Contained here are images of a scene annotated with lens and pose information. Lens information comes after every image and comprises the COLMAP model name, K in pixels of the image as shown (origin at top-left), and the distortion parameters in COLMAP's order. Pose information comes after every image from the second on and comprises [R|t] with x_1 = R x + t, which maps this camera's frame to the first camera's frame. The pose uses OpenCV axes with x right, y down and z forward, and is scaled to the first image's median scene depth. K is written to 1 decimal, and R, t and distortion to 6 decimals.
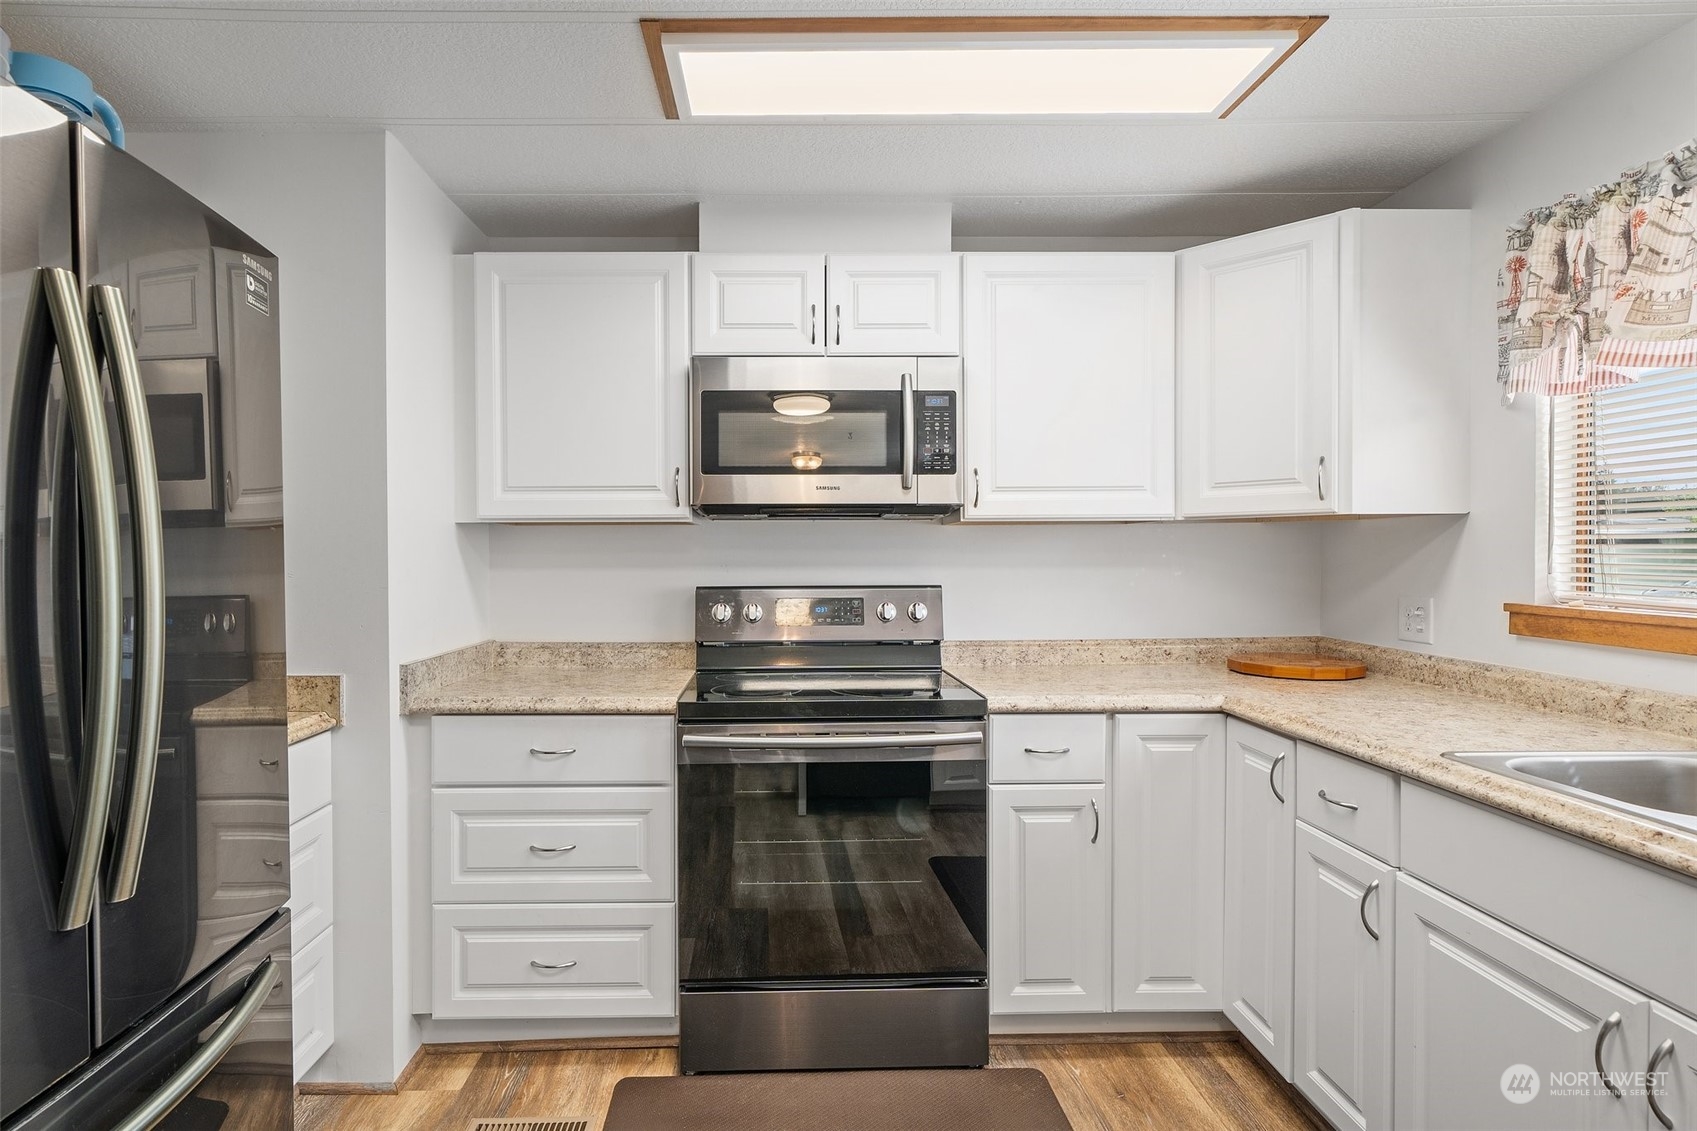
lens RADIAL K [[863.9, 0, 790.6], [0, 863.9, 568.6], [0, 0, 1]] dist [0.002365, 0.000050]
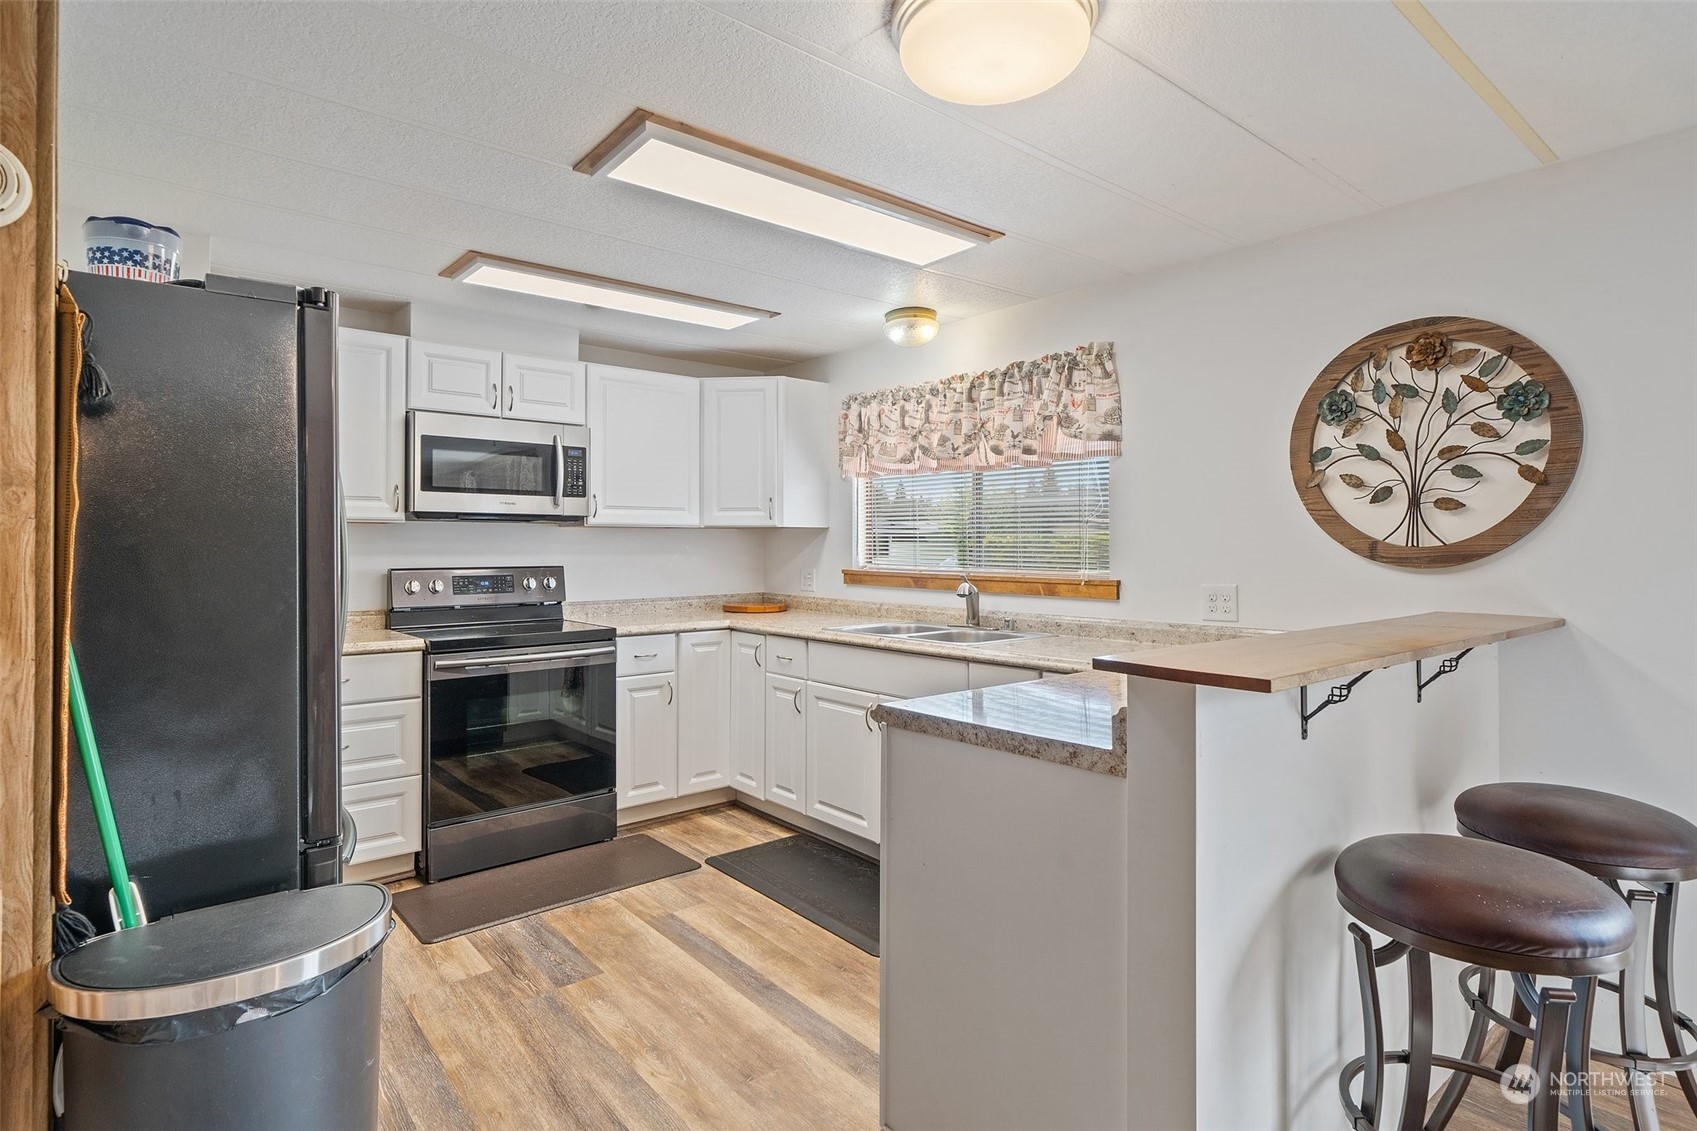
lens RADIAL K [[863.9, 0, 850.8], [0, 863.9, 539.6], [0, 0, 1]] dist [0.002365, 0.000050]
pose [[0.768068, 0.008119, 0.640317, -0.525556], [0.006801, 0.999760, -0.020835, 0.009823], [-0.640332, 0.020358, 0.767828, -0.653042]]
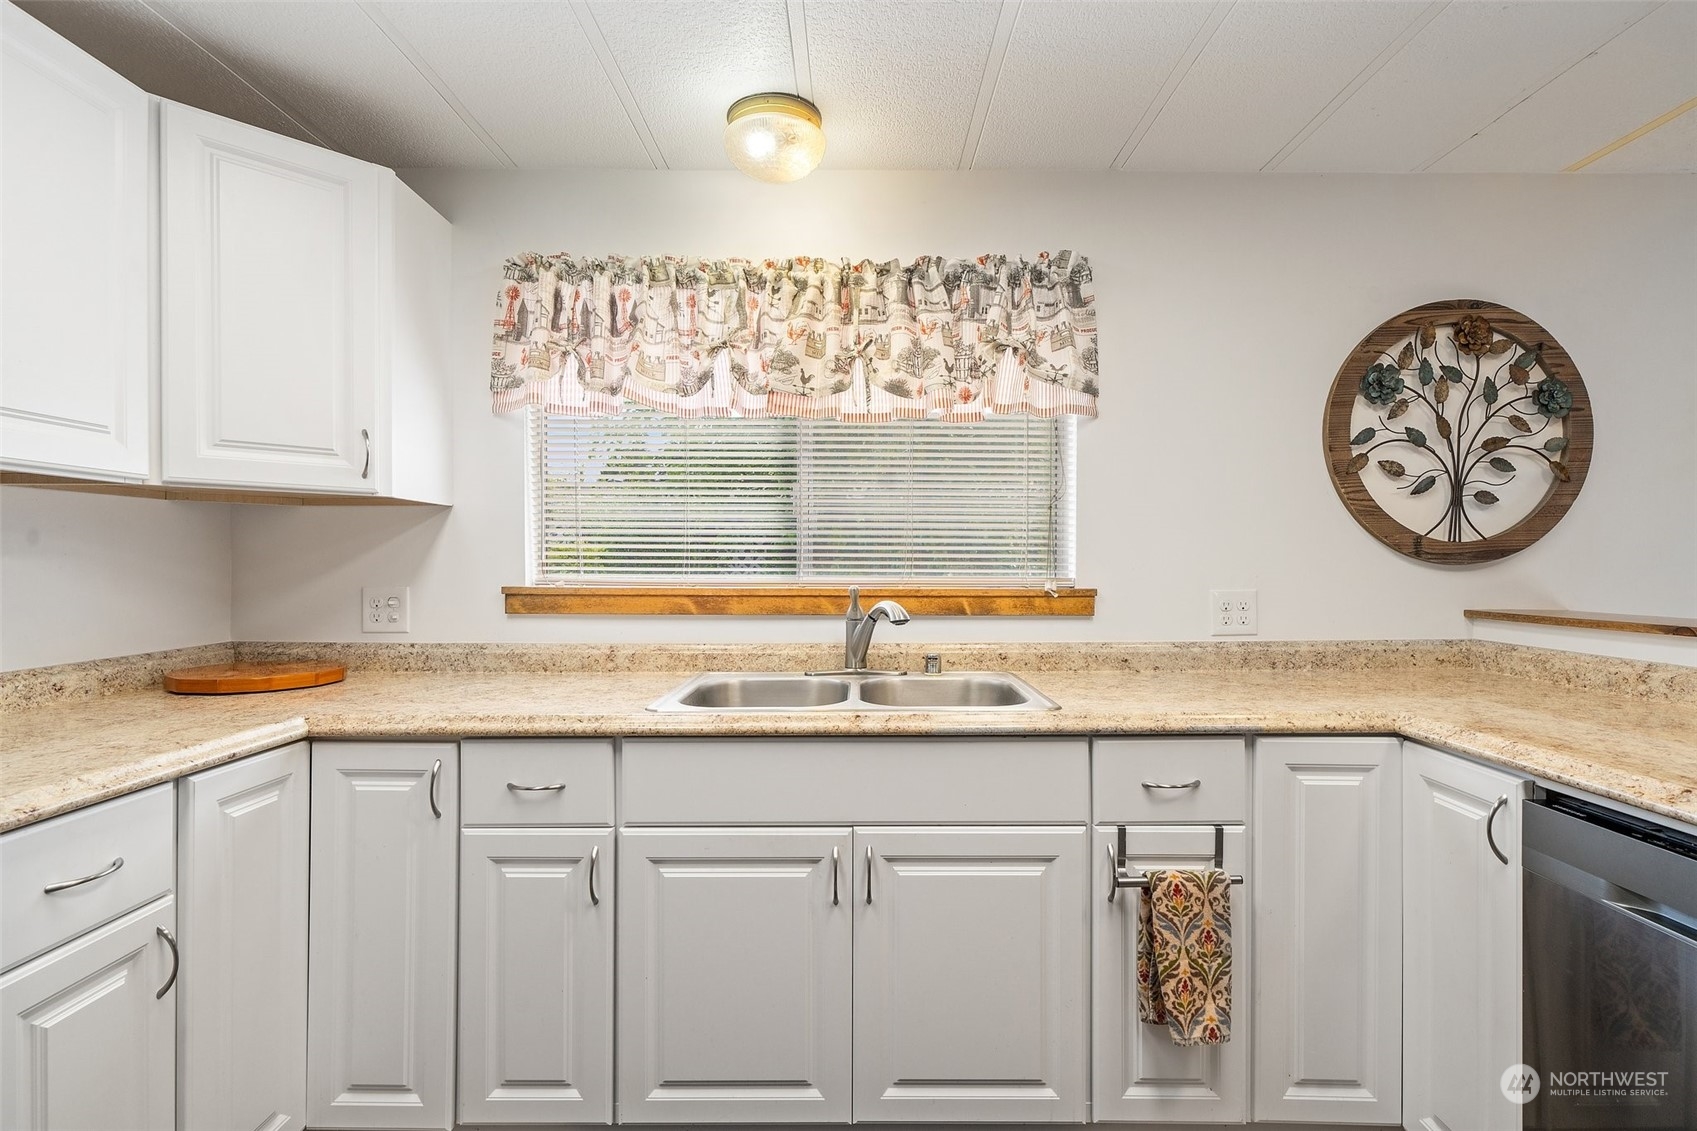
lens RADIAL K [[801.0, 0, 866.7], [0, 801.0, 565.8], [0, 0, 1]] dist [0.000005, 0.000731]
pose [[0.004646, 0.002002, 0.999987, -0.214645], [0.015420, 0.999879, -0.002074, 0.021038], [-0.999870, 0.015430, 0.004614, 0.494196]]
